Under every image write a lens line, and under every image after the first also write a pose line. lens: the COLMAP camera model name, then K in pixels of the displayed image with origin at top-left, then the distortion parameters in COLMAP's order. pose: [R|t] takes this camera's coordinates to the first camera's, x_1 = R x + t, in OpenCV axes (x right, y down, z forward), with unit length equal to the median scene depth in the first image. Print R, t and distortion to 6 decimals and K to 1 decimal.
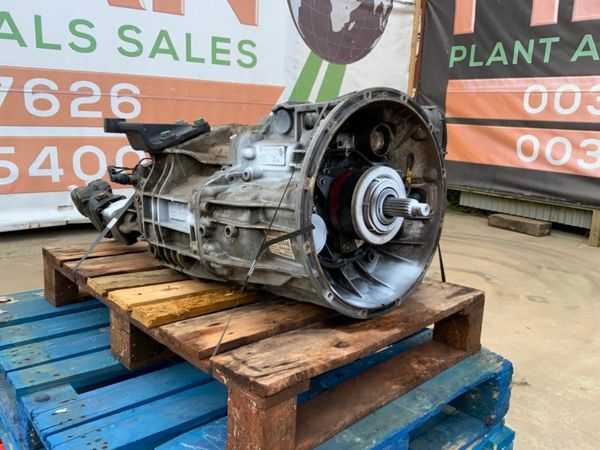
lens RADIAL K [[506.7, 0, 300.0], [0, 506.7, 225.0], [0, 0, 1]] dist [0.051817, -0.097326]
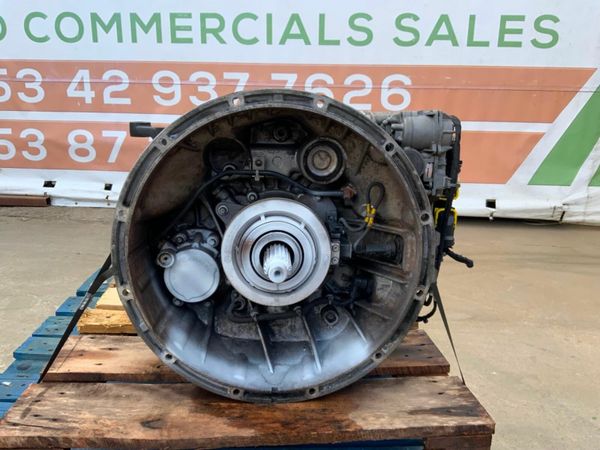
lens RADIAL K [[506.7, 0, 300.0], [0, 506.7, 225.0], [0, 0, 1]] dist [0.051817, -0.097326]
pose [[0.772581, 0.142865, -0.618634, 0.258414], [-0.127204, 0.989429, 0.069636, -0.055077], [0.622043, 0.024894, 0.782587, 0.192581]]
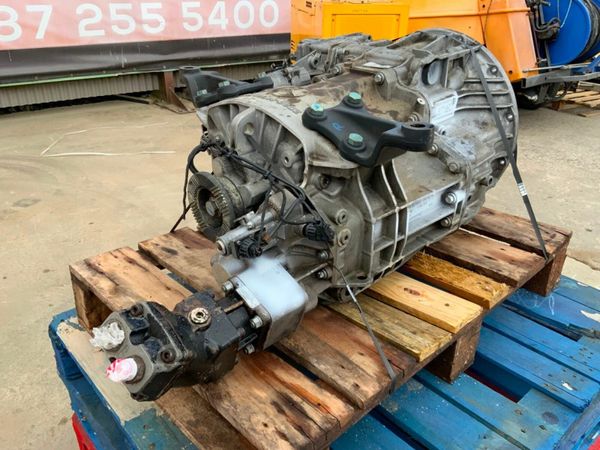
lens RADIAL K [[506.7, 0, 300.0], [0, 506.7, 225.0], [0, 0, 1]] dist [0.051817, -0.097326]
pose [[-0.008143, -0.479289, 0.877619, -0.469267], [0.187603, 0.861332, 0.472135, -0.205927], [-0.982211, 0.168489, 0.082903, 0.530739]]
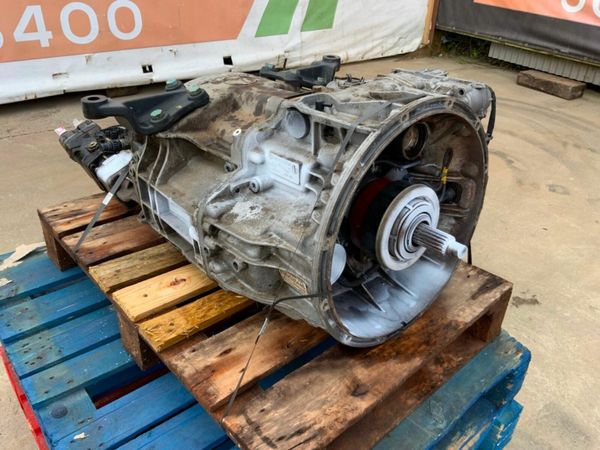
lens RADIAL K [[505.9, 0, 300.0], [0, 505.9, 225.0], [0, 0, 1]] dist [0.037925, -0.076326]
pose [[0.999760, 0.008598, -0.020127, -0.004734], [-0.001310, 0.941463, 0.337115, -0.140493], [0.021847, -0.337007, 0.941248, 0.075774]]
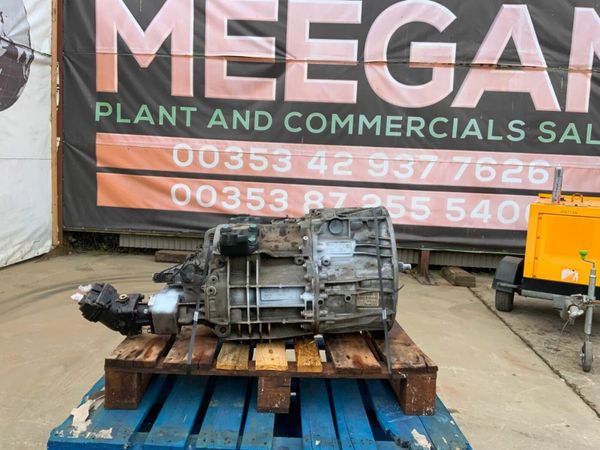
lens RADIAL K [[506.7, 0, 300.0], [0, 506.7, 225.0], [0, 0, 1]] dist [0.051817, -0.097326]
pose [[0.640233, -0.097656, 0.761949, -0.588099], [0.135486, 0.990692, 0.013130, -0.106580], [-0.756139, 0.094827, 0.647504, 0.009263]]
